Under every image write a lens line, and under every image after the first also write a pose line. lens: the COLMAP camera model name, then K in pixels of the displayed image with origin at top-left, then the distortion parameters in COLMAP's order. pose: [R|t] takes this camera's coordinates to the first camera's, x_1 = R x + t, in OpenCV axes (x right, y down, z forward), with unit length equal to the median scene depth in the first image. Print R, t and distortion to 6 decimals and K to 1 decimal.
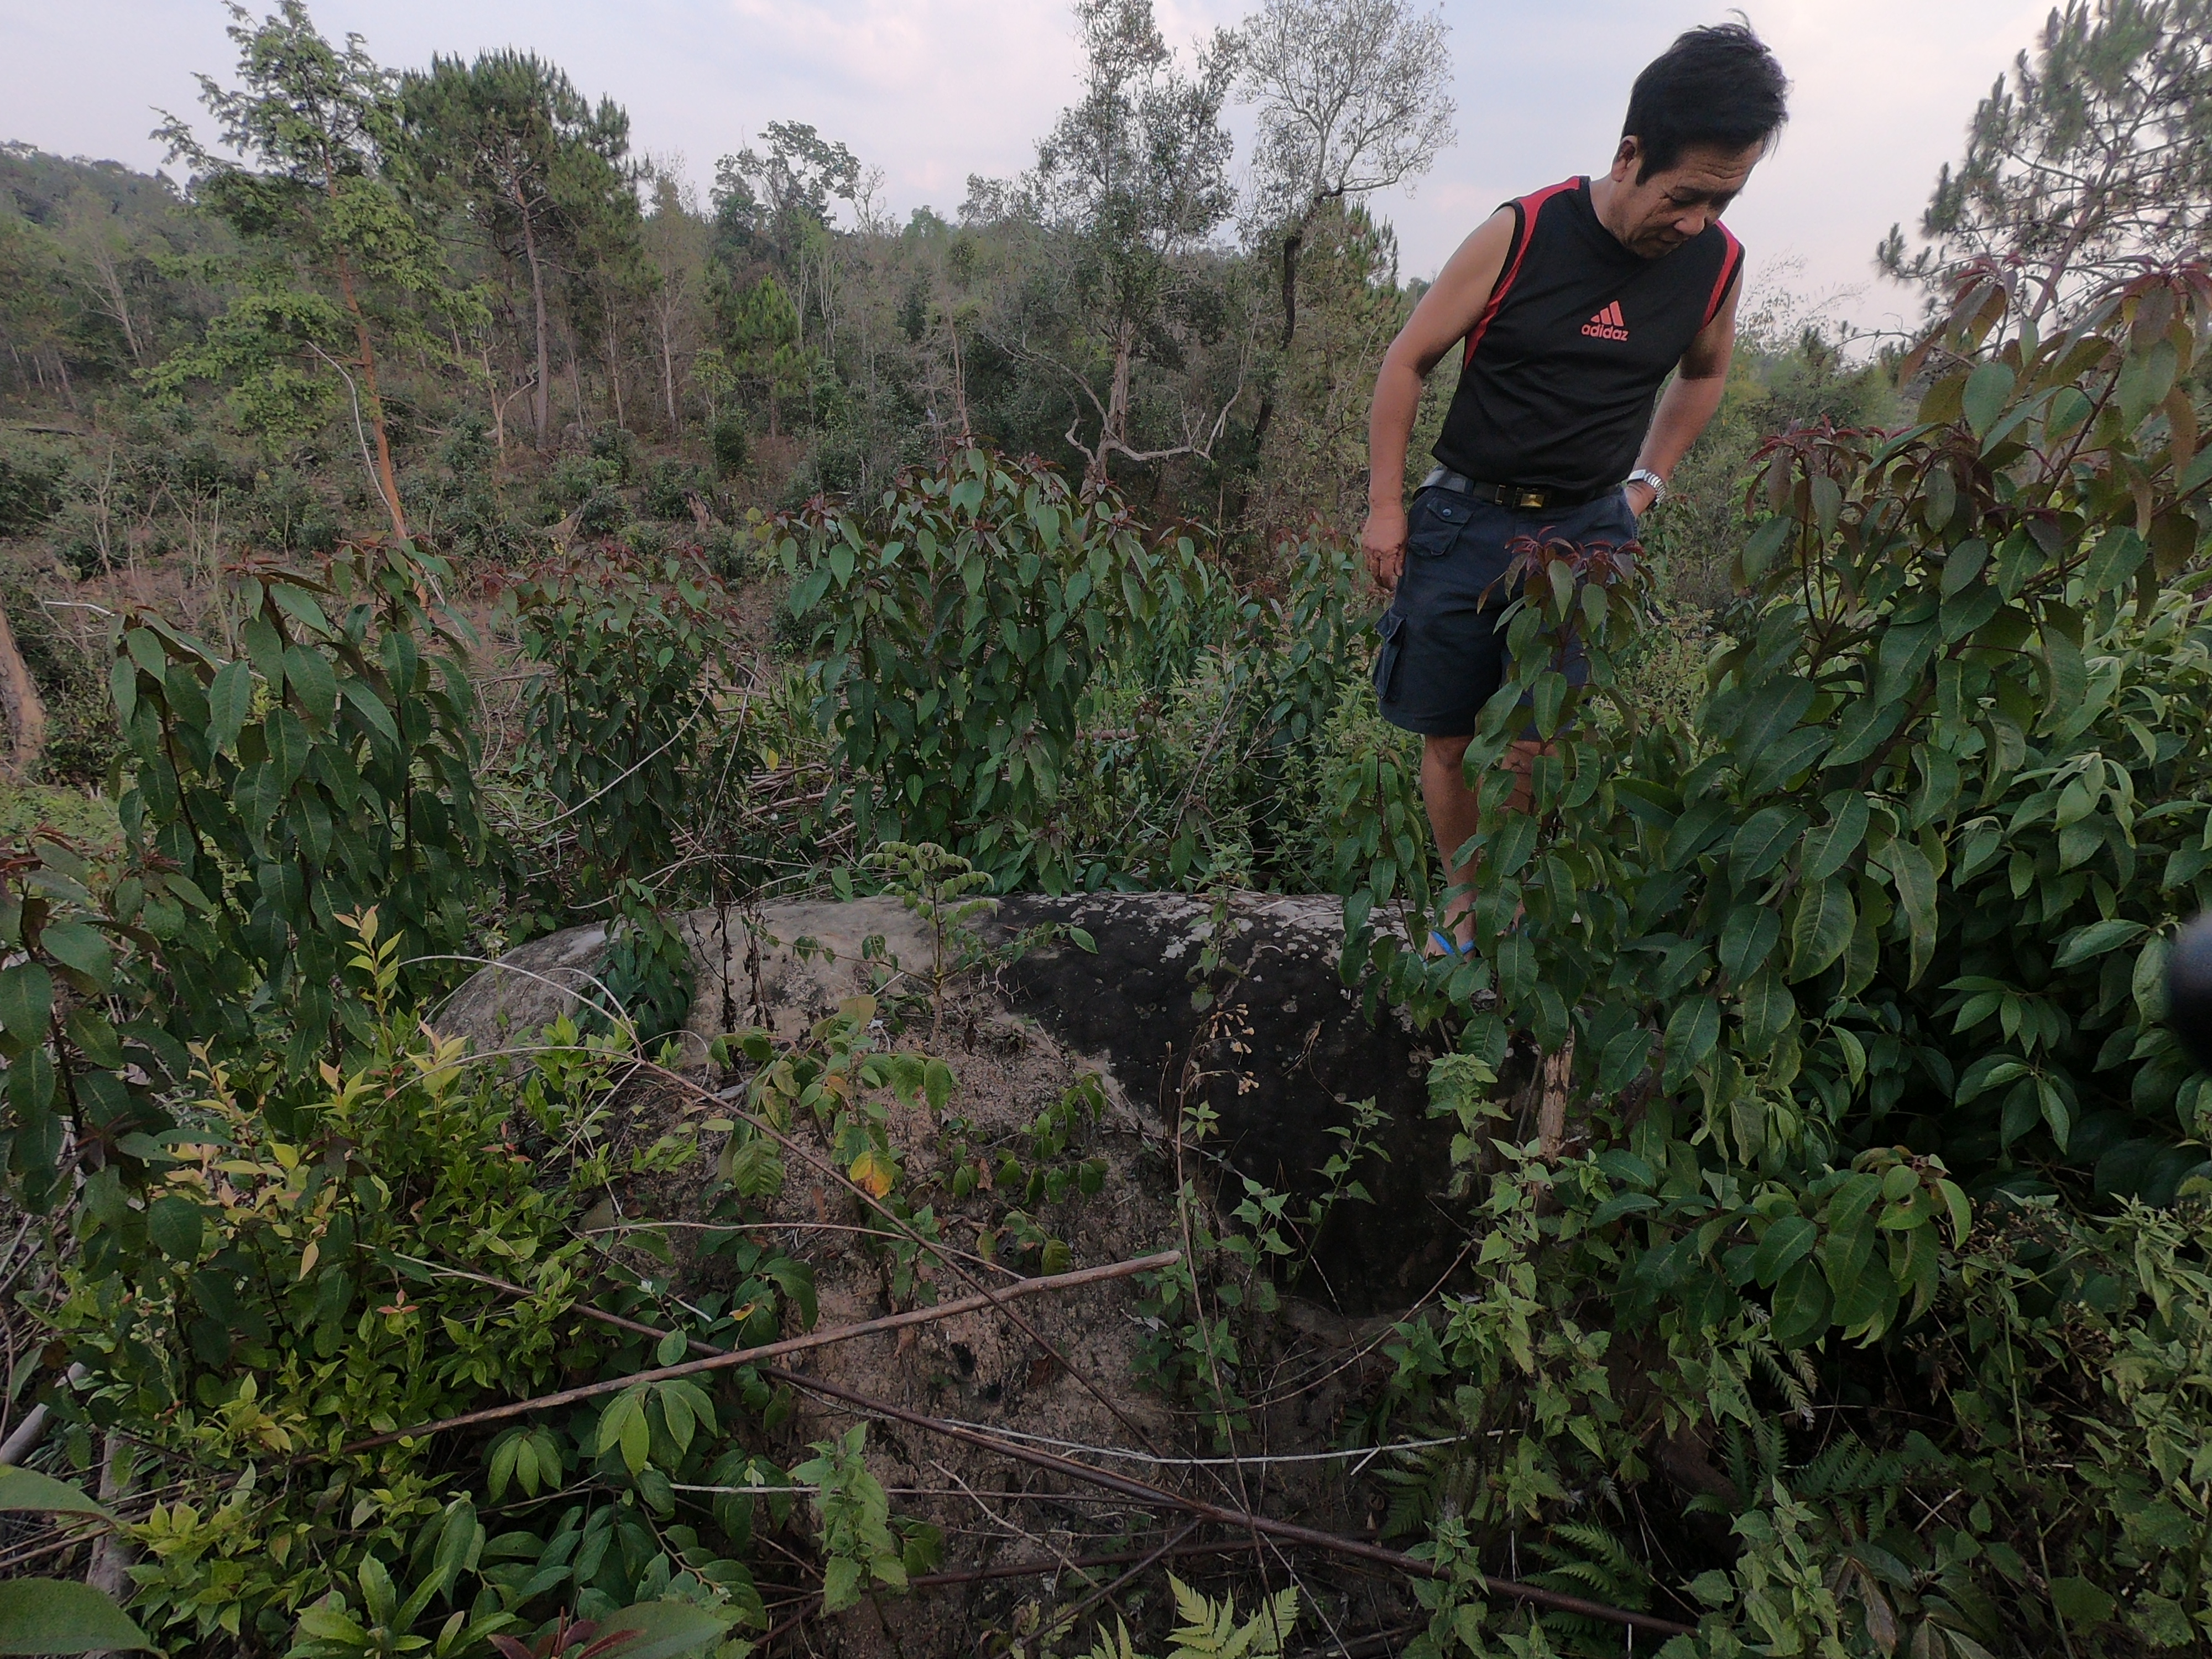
lens RADIAL K [[1121.3, 0, 1106.0], [0, 1121.3, 829.5], [0, 0, 1]] dist [0.001211, 0.002046]
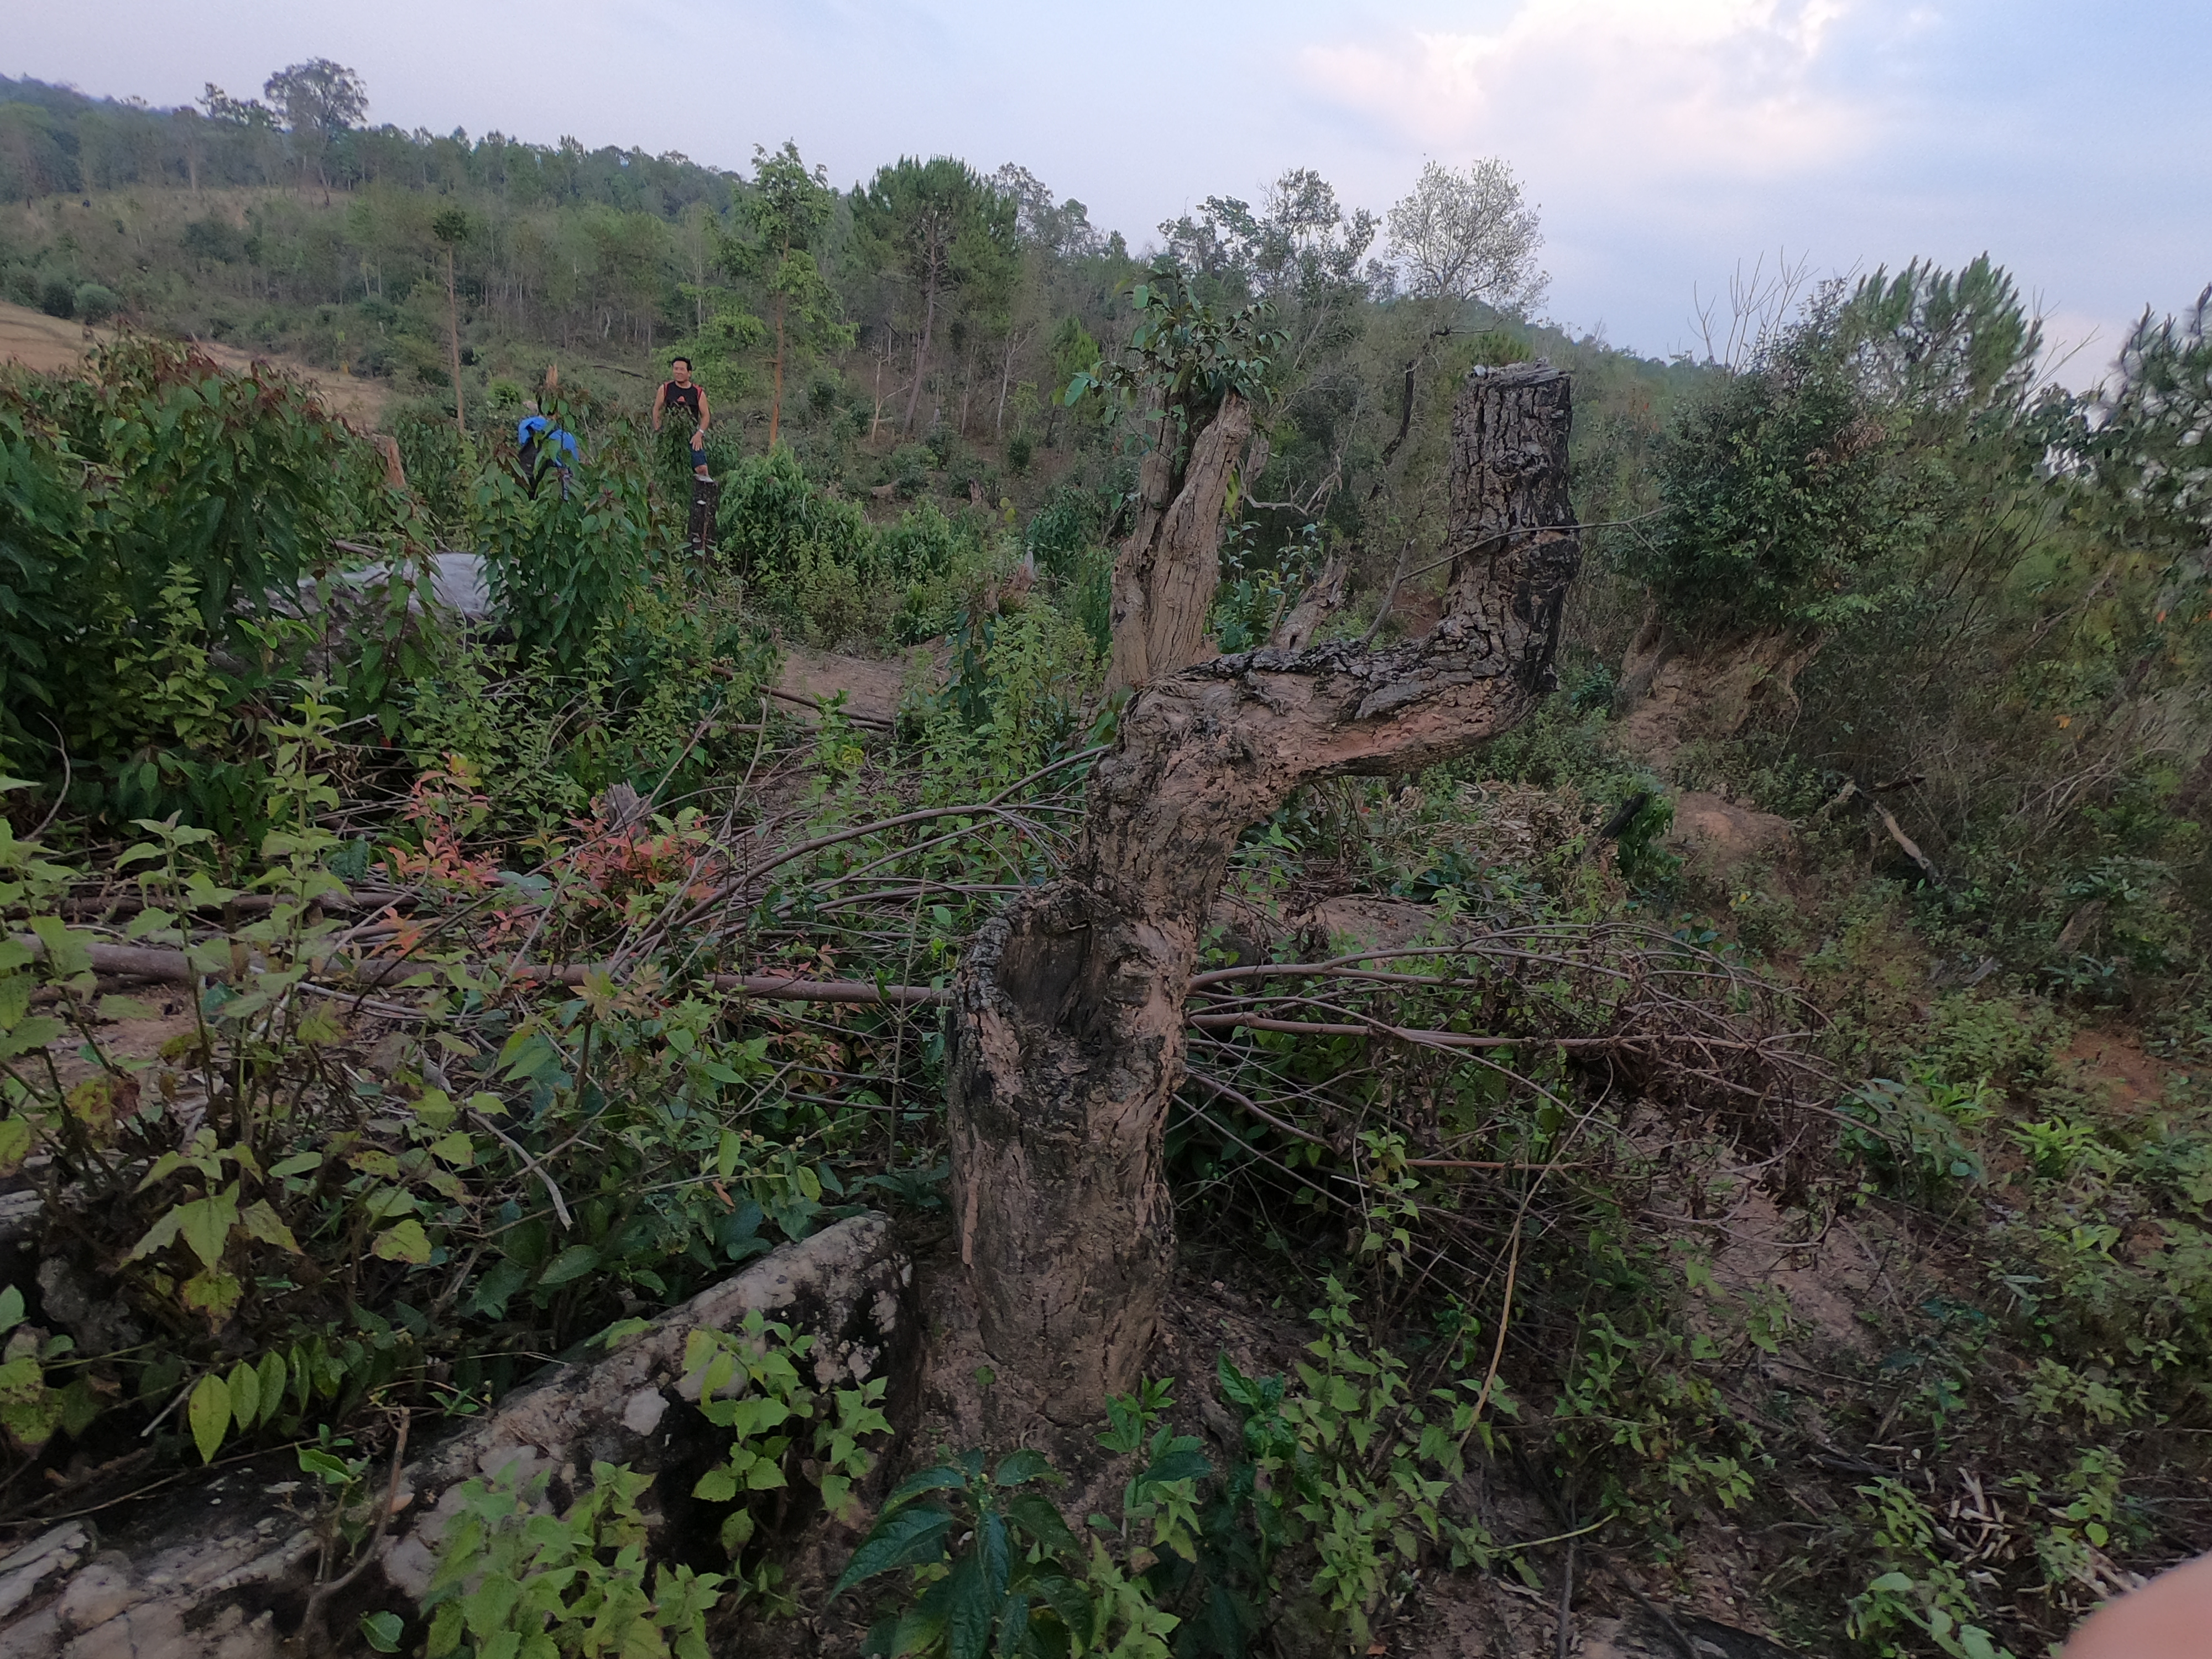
lens RADIAL K [[1121.3, 0, 1106.0], [0, 1121.3, 829.5], [0, 0, 1]] dist [0.001211, 0.002046]
pose [[0.927042, 0.247774, -0.281428, 0.084690], [-0.259106, 0.965844, -0.003166, 0.023532], [0.271031, 0.075854, 0.959577, -0.076388]]
